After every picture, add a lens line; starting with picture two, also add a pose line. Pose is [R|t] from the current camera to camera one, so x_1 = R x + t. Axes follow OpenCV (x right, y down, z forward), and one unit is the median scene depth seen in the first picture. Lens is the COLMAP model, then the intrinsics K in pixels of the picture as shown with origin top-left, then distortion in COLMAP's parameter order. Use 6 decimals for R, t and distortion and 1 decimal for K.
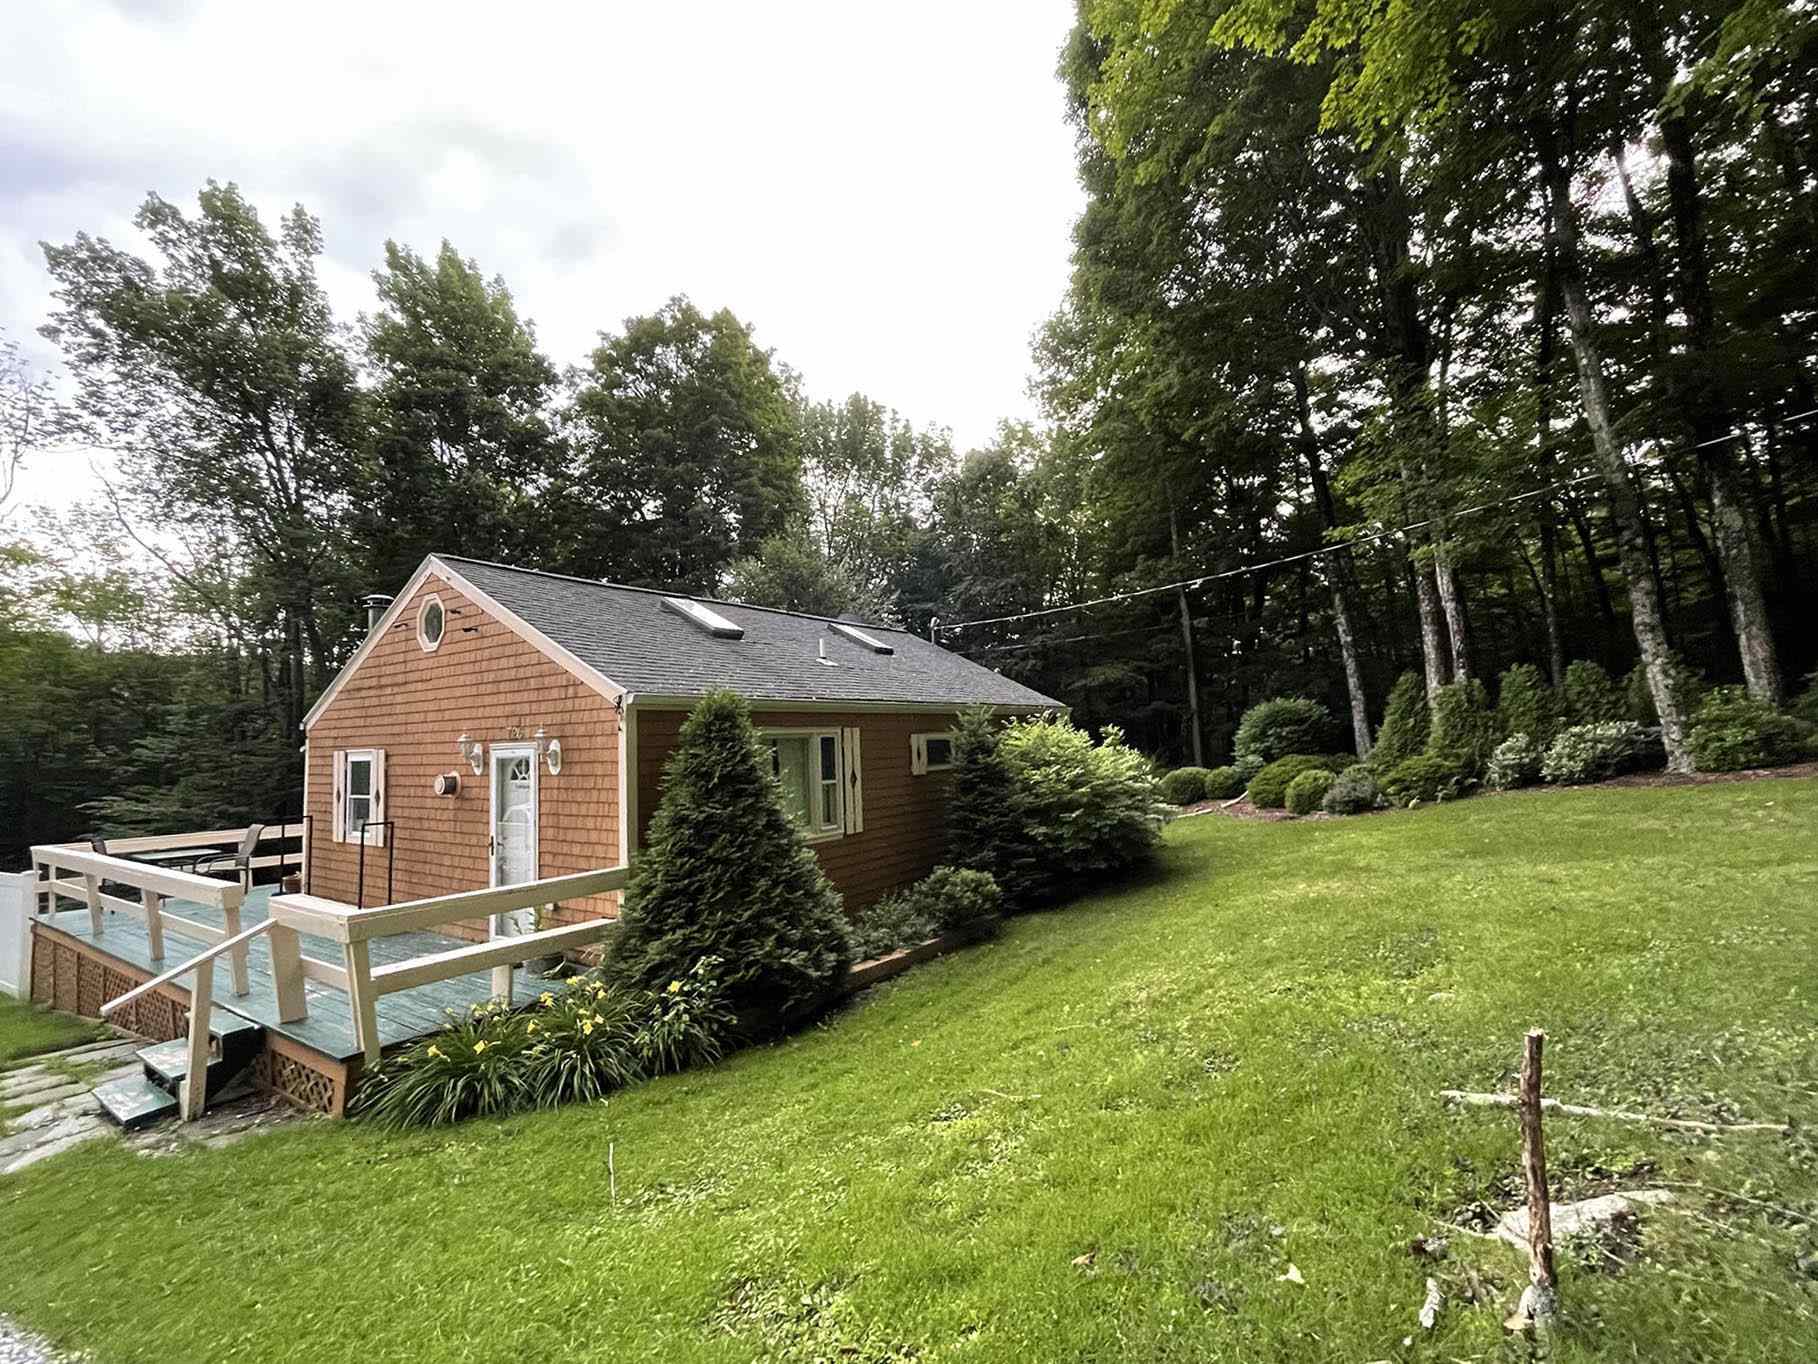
lens RADIAL K [[804.6, 0, 906.0], [0, 804.6, 679.5], [0, 0, 1]] dist [0.001173, -0.000904]
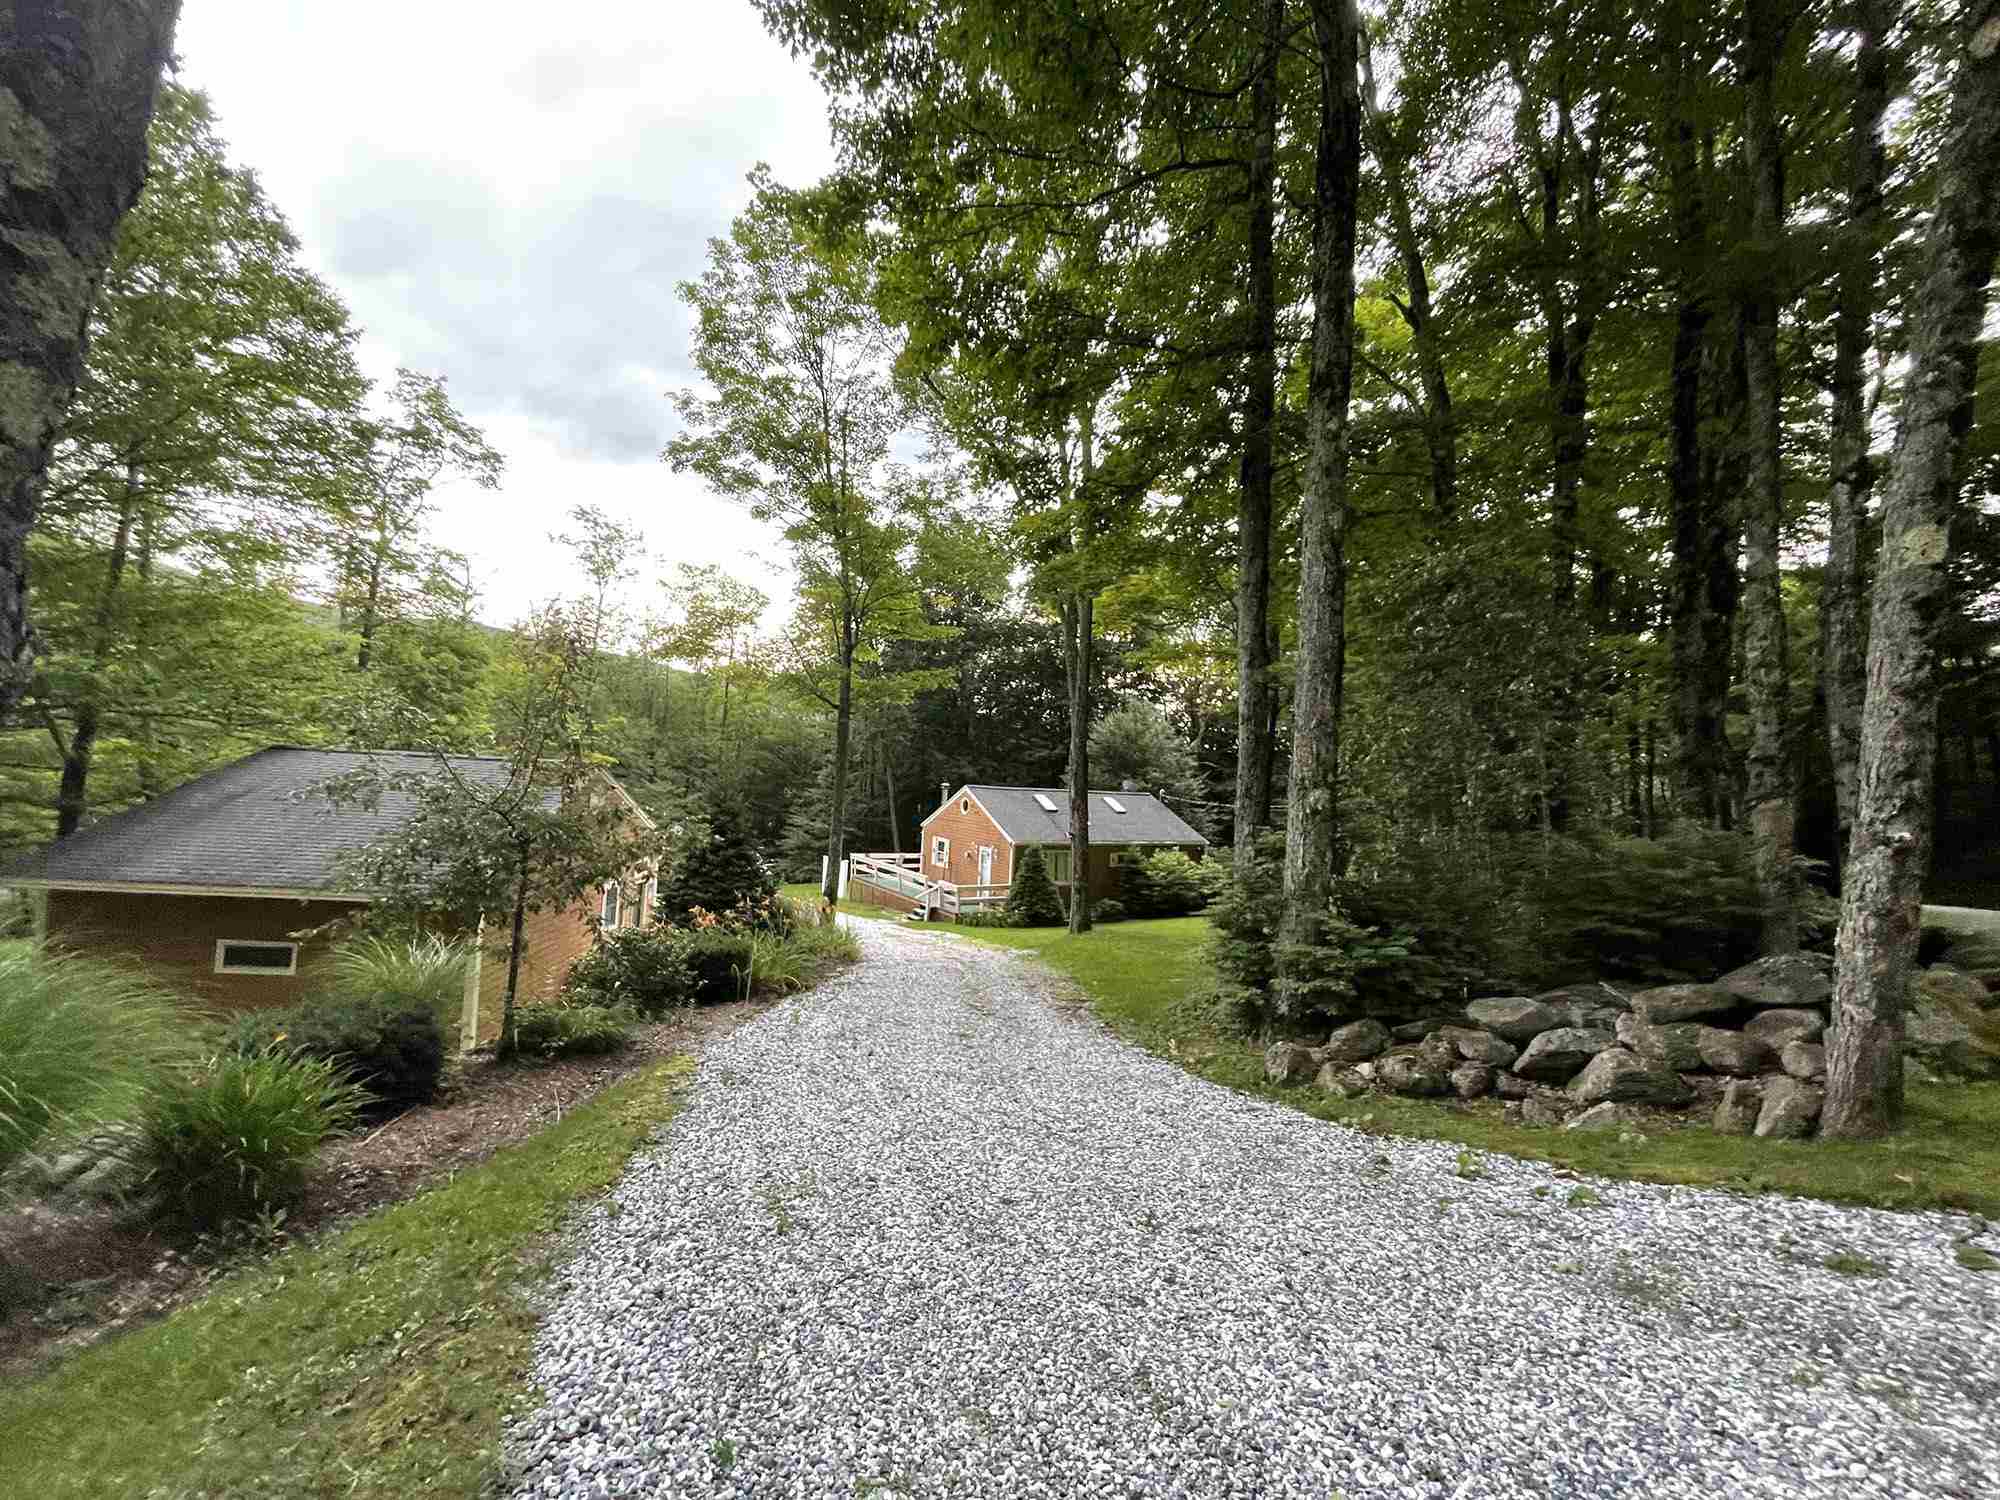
lens RADIAL K [[804.6, 0, 1001.1], [0, 804.6, 755.5], [0, 0, 1]] dist [-0.002380, 0.000098]
pose [[0.918768, 0.082826, -0.386012, 0.604153], [-0.060472, 0.995732, 0.069722, -0.375160], [0.390139, -0.040715, 0.919855, -1.469618]]
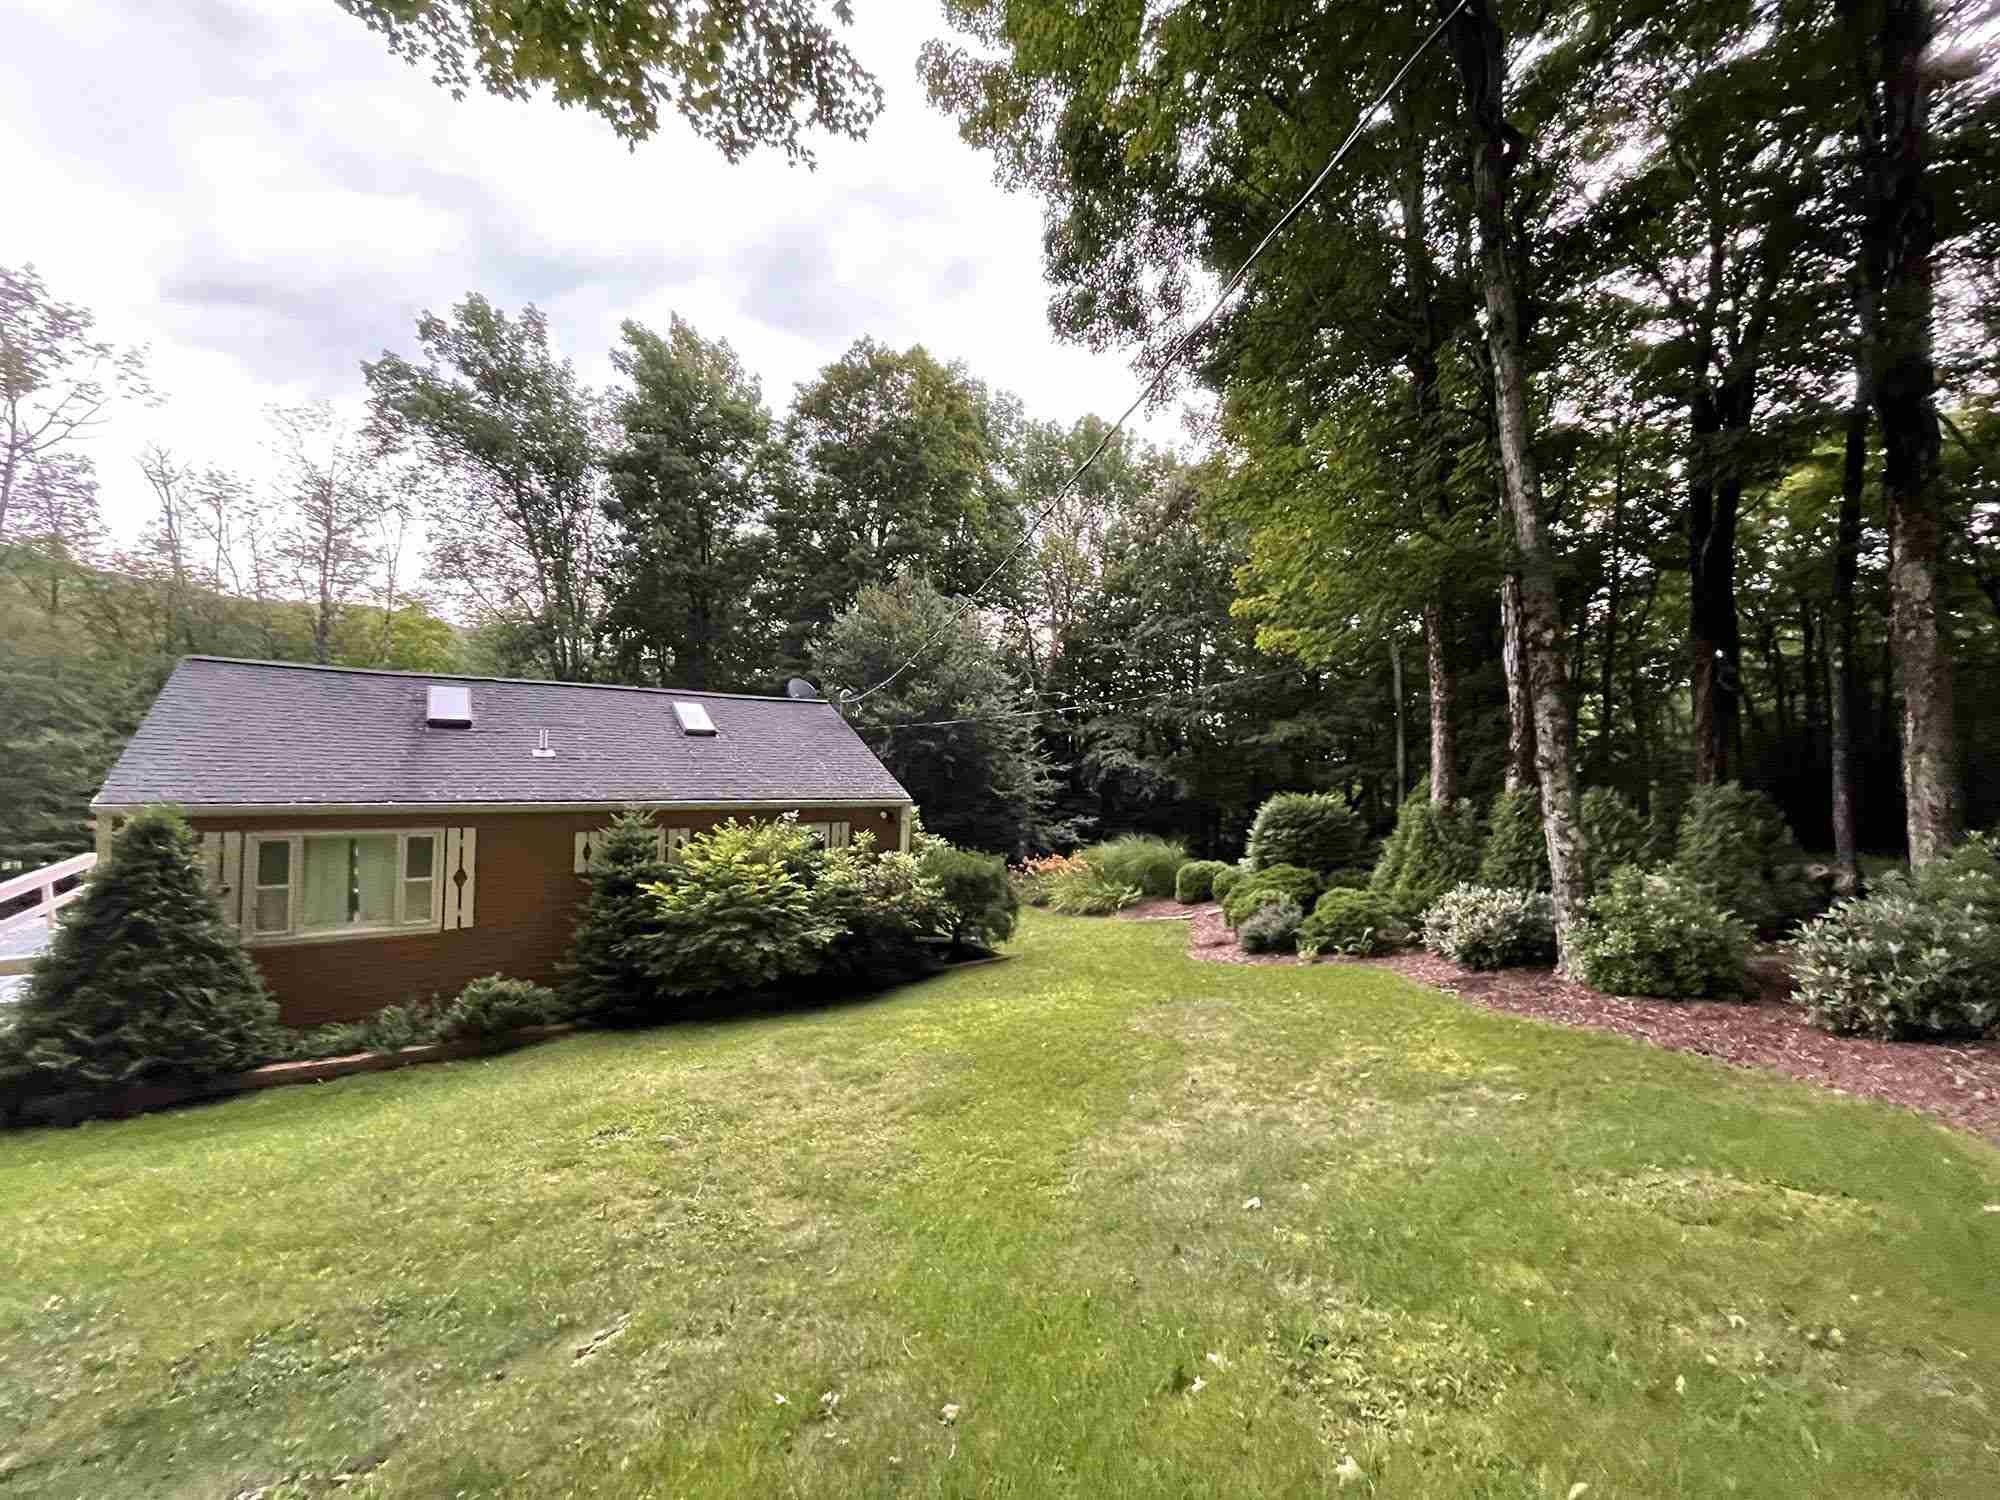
lens RADIAL K [[804.6, 0, 995.2], [0, 804.6, 748.1], [0, 0, 1]] dist [-0.002380, 0.000098]
pose [[0.940098, 0.058425, -0.335861, 0.685611], [-0.036717, 0.996827, 0.070631, -0.105341], [0.338921, -0.054069, 0.939260, 0.195116]]
